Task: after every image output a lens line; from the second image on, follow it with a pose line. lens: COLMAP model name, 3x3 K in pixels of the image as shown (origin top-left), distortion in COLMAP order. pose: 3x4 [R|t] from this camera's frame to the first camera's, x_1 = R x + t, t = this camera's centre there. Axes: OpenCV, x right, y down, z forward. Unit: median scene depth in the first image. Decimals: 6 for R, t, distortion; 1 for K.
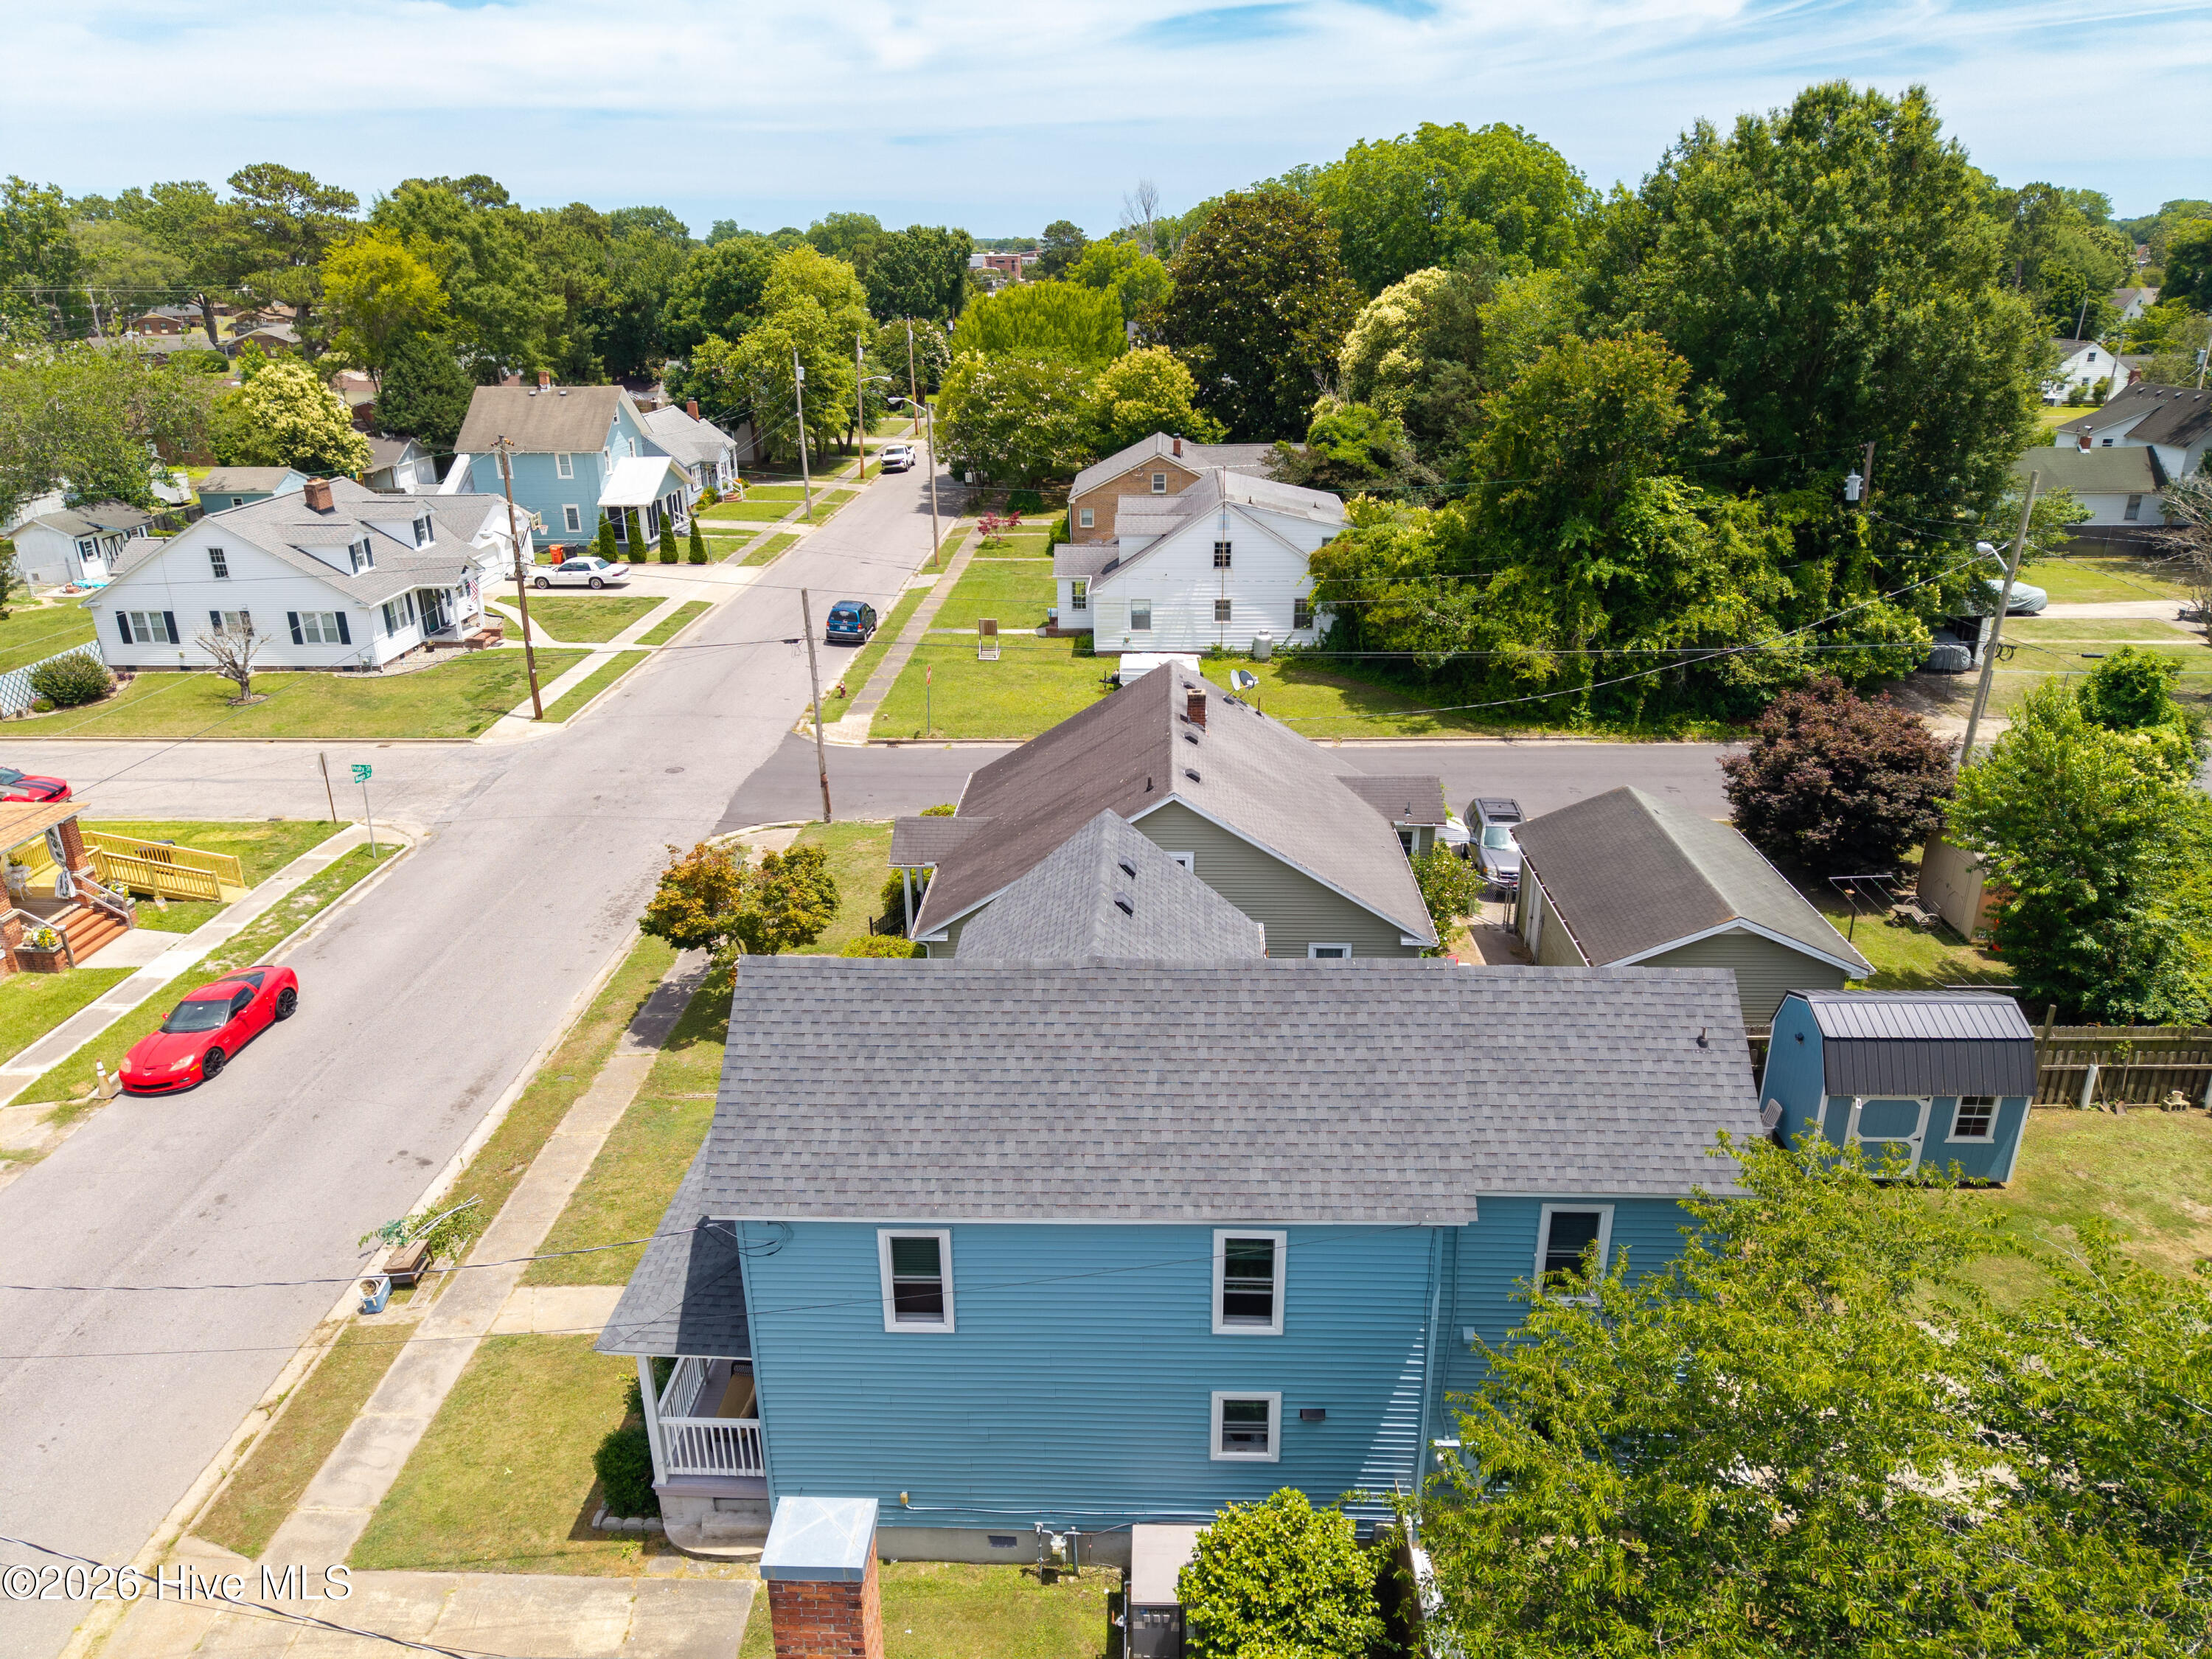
lens RADIAL K [[1479.9, 0, 1105.0], [0, 1479.9, 826.5], [0, 0, 1]] dist [0.012935, -0.005780]
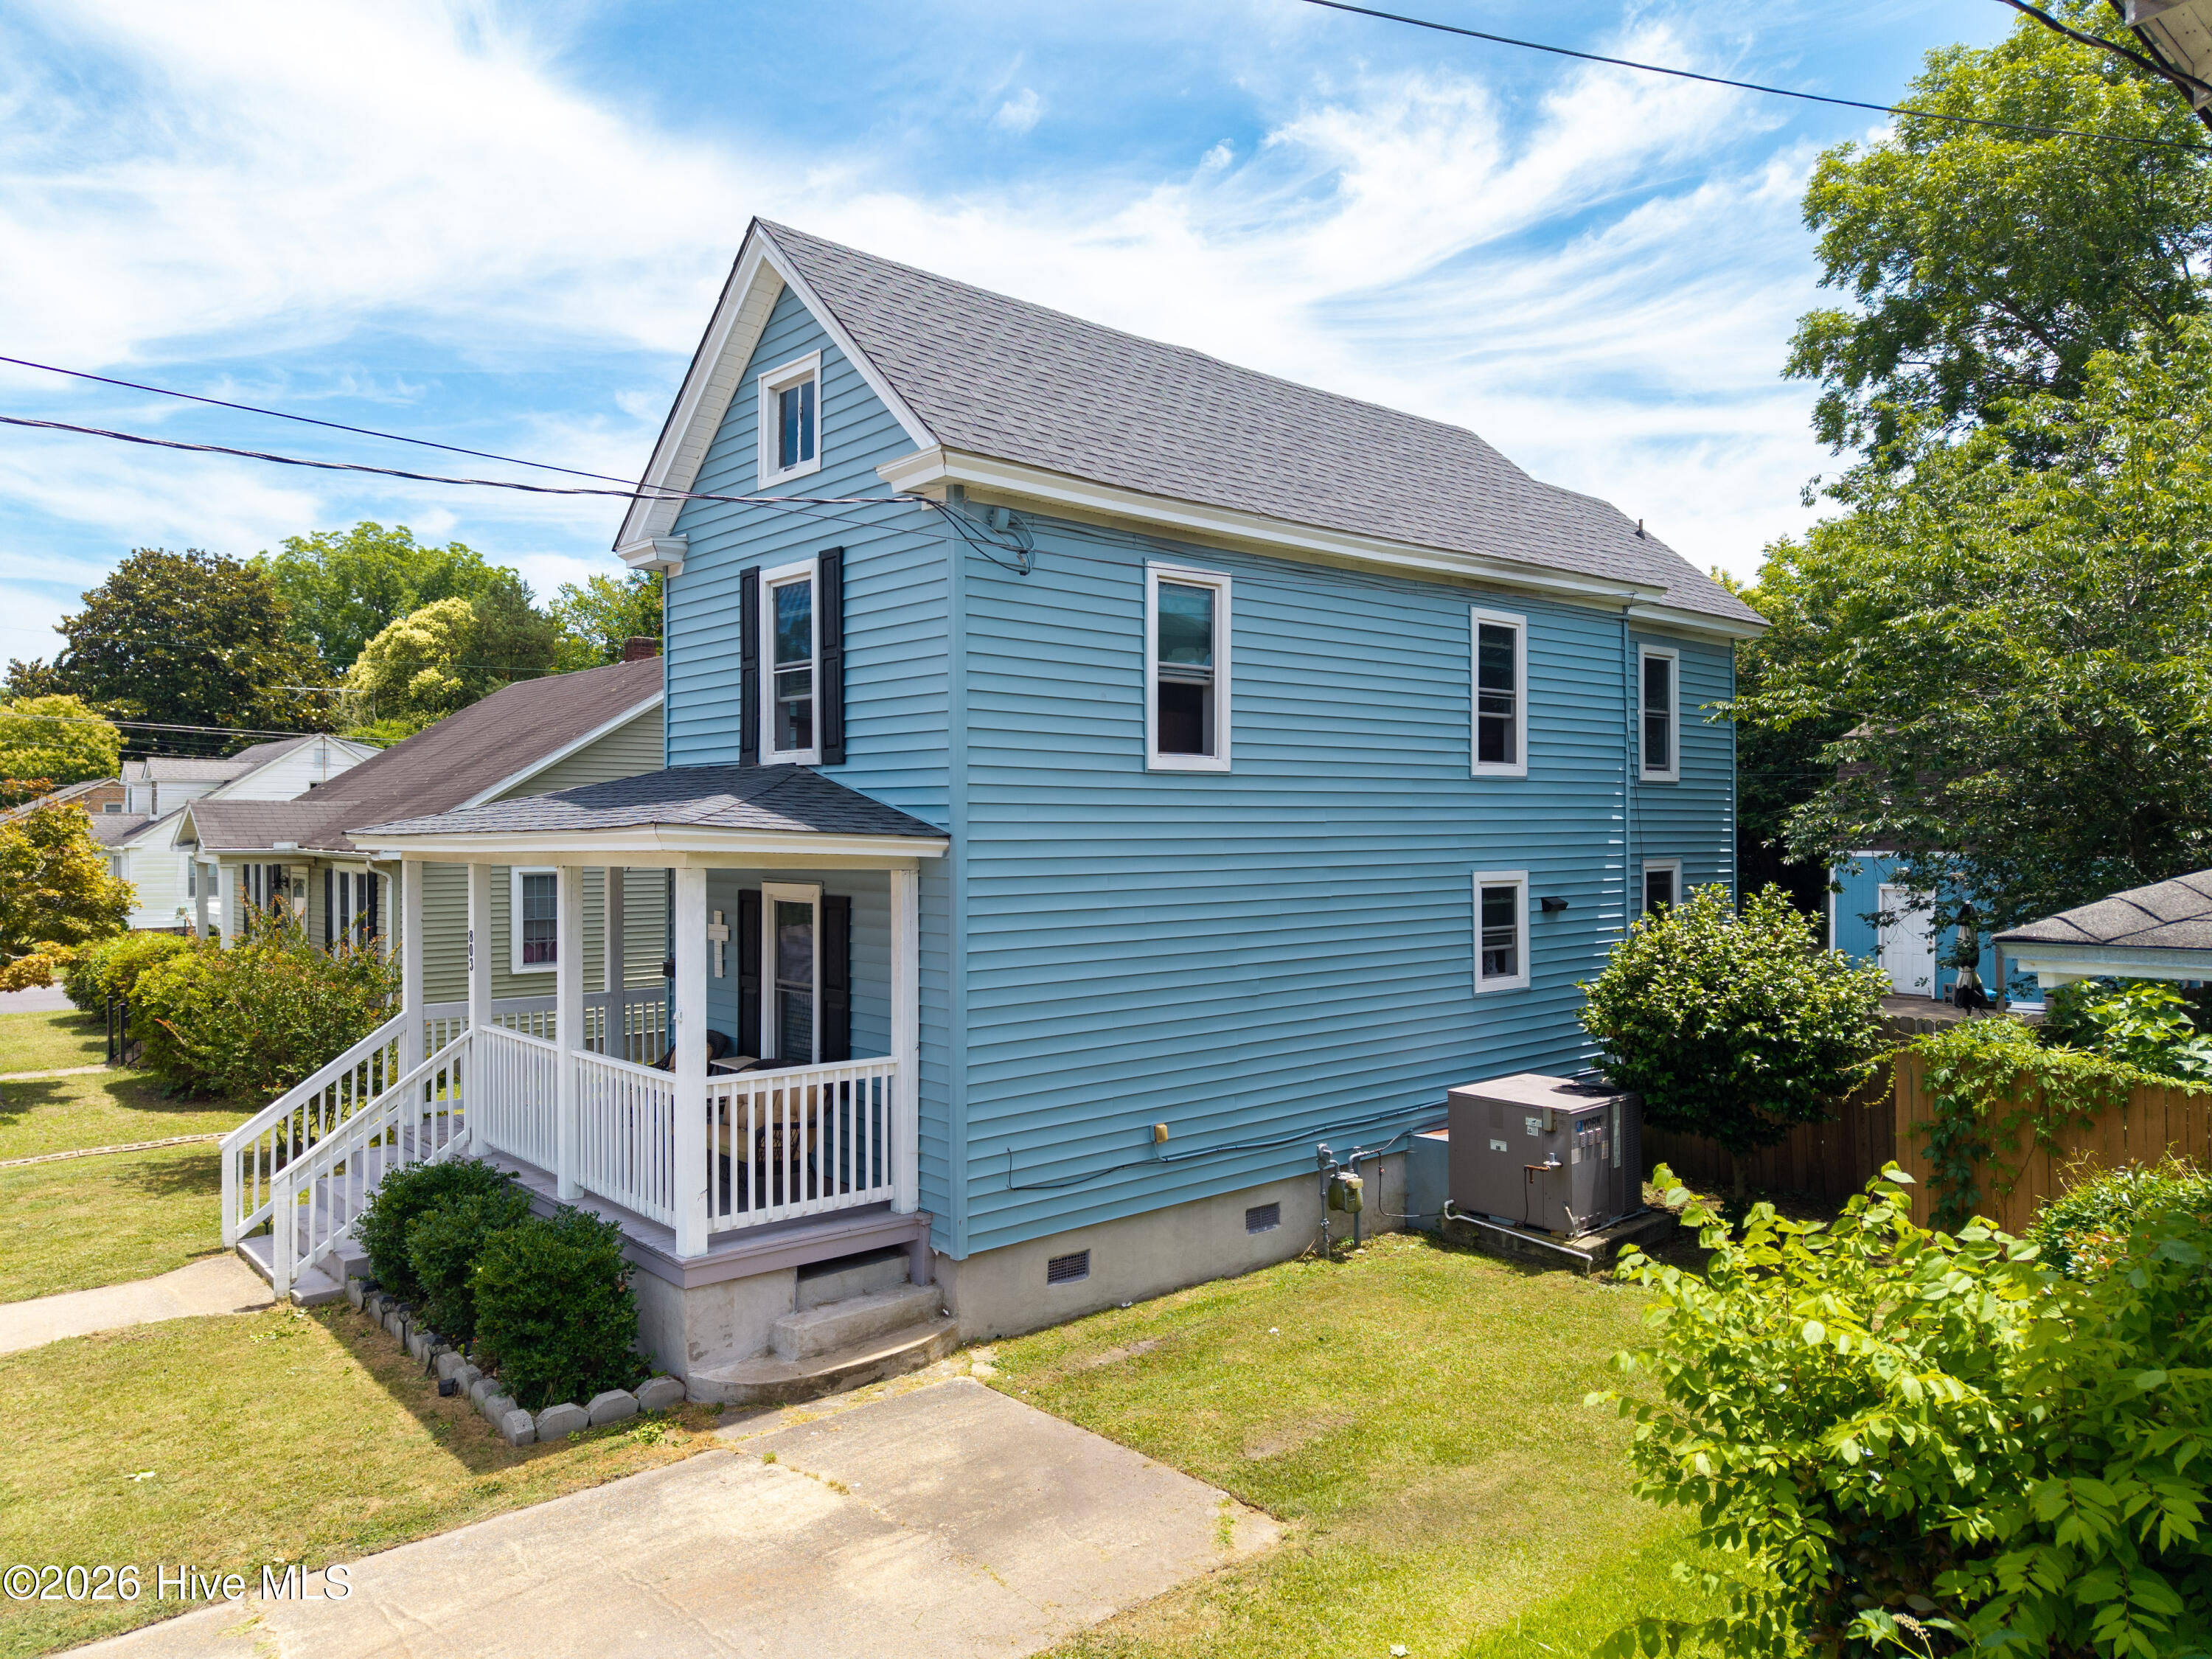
lens RADIAL K [[1479.6, 0, 1106.0], [0, 1479.6, 842.8], [0, 0, 1]] dist [0.009199, -0.006782]
pose [[0.721183, 0.003610, 0.692736, -0.456723], [0.248710, 0.931968, -0.263780, 0.418500], [-0.646559, 0.362524, 0.671221, 0.510218]]
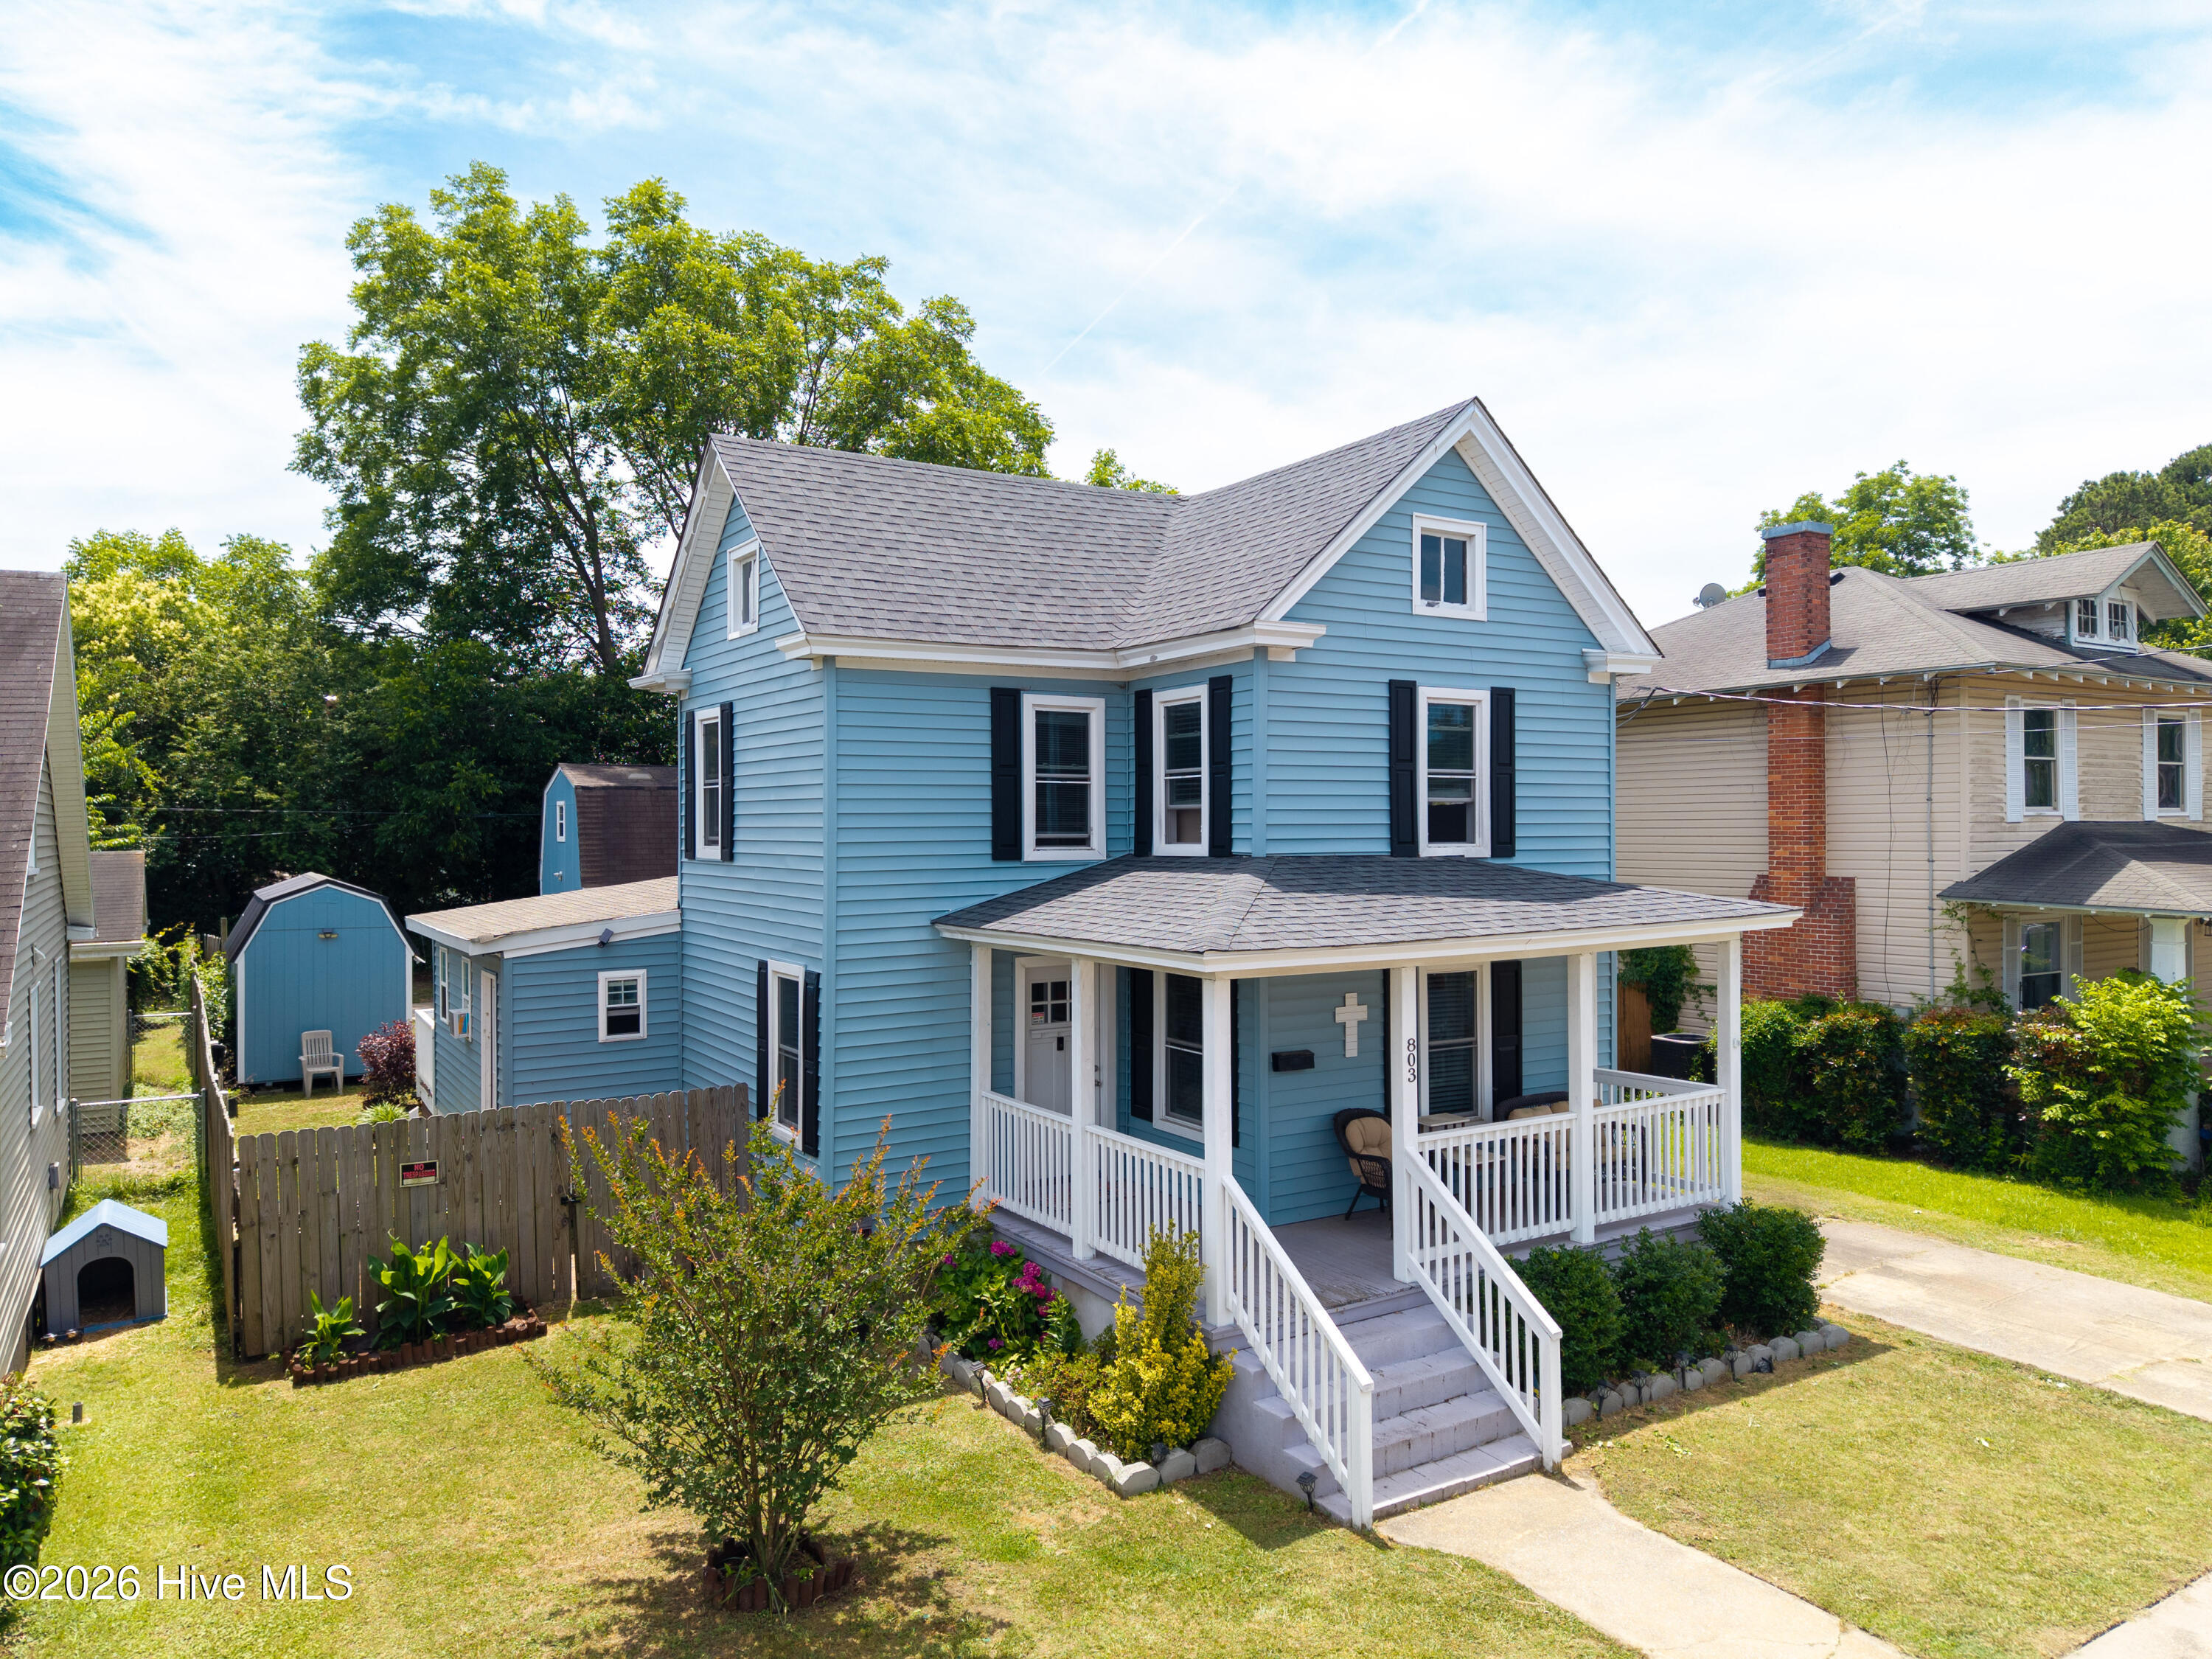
lens RADIAL K [[1498.8, 0, 1106.0], [0, 1498.8, 829.5], [0, 0, 1]] dist [0.006603, -0.000055]
pose [[-0.560689, 0.014837, 0.827893, -0.606107], [0.317948, 0.927049, 0.198716, 0.066003], [-0.764550, 0.374645, -0.524504, 1.312379]]
